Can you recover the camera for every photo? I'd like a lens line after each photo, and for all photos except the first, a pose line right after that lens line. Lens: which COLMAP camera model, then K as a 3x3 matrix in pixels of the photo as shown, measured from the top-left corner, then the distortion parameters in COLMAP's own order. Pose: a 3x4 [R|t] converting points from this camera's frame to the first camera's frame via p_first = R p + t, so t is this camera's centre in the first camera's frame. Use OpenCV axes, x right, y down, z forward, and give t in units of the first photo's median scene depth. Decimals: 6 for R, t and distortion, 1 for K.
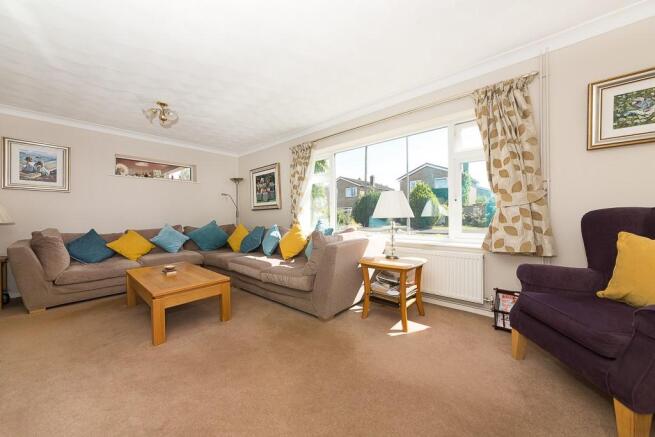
lens RADIAL K [[229.9, 0, 327.5], [0, 229.9, 218.5], [0, 0, 1]] dist [0.000165, 0.000019]
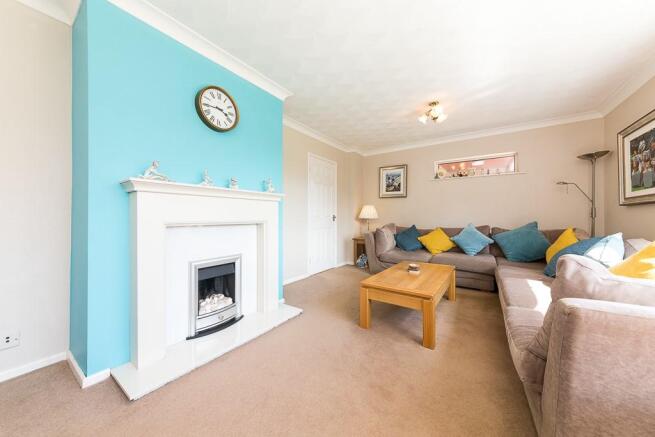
lens RADIAL K [[229.9, 0, 327.5], [0, 229.9, 218.5], [0, 0, 1]] dist [0.000165, 0.000019]
pose [[0.109987, 0.024124, -0.993640, 0.180463], [-0.016637, 0.999610, 0.022428, -0.009051], [0.993794, 0.014065, 0.110345, 0.334264]]
